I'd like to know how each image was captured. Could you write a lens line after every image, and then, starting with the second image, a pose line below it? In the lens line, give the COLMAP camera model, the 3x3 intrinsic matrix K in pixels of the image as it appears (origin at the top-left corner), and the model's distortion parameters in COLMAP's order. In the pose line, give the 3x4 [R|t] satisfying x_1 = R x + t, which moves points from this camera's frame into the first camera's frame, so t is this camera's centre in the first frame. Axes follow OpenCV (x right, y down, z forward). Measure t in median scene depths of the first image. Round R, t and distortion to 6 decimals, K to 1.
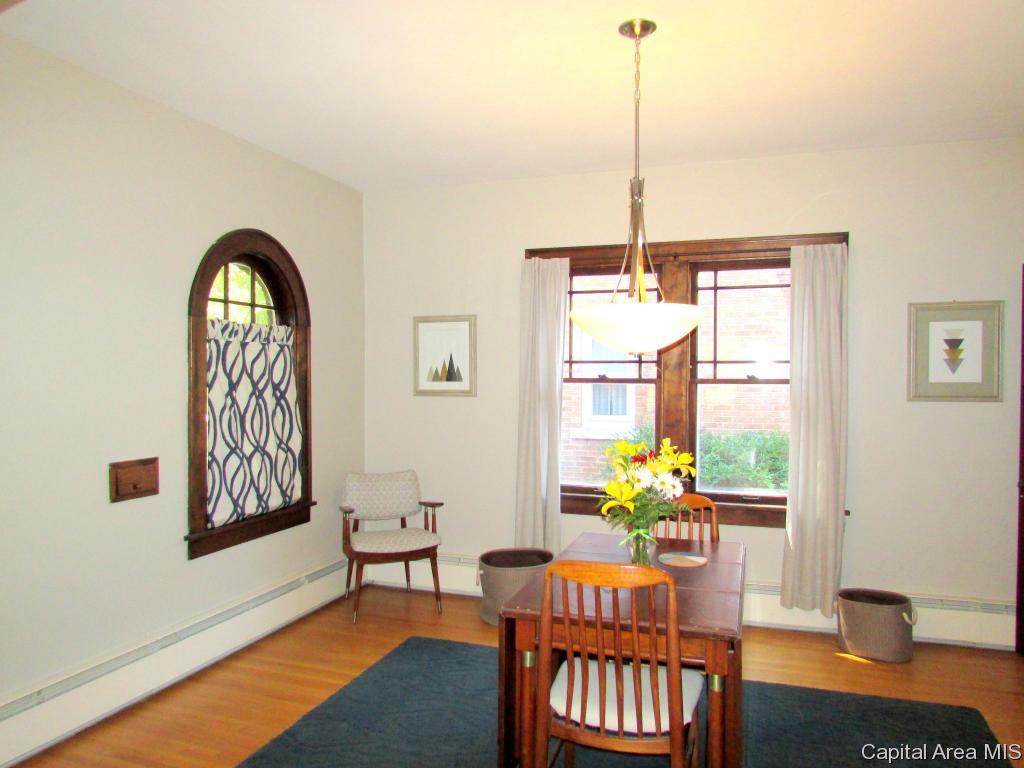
lens RADIAL K [[741.1, 0, 512.0], [0, 741.1, 384.0], [0, 0, 1]] dist [-0.027458, -0.004433]
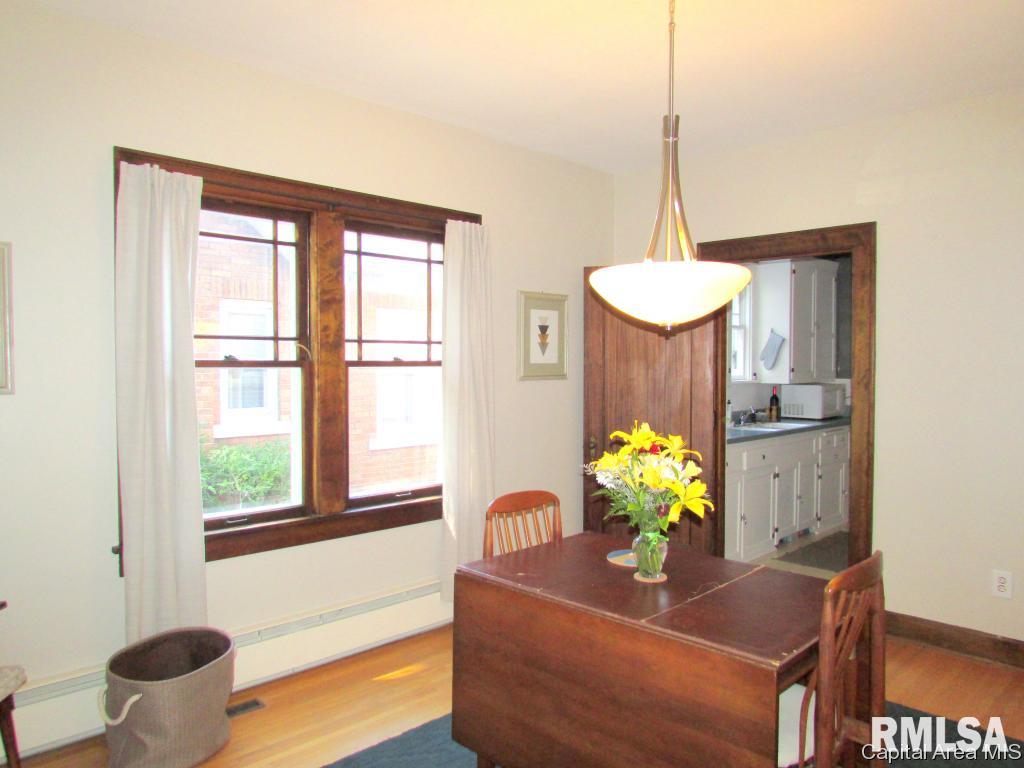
lens RADIAL K [[741.1, 0, 512.0], [0, 741.1, 384.0], [0, 0, 1]] dist [-0.027458, -0.004433]
pose [[0.463479, -0.032298, 0.885519, -0.397052], [0.004158, 0.999404, 0.034275, -0.008718], [-0.886098, -0.012204, 0.463336, 0.453819]]
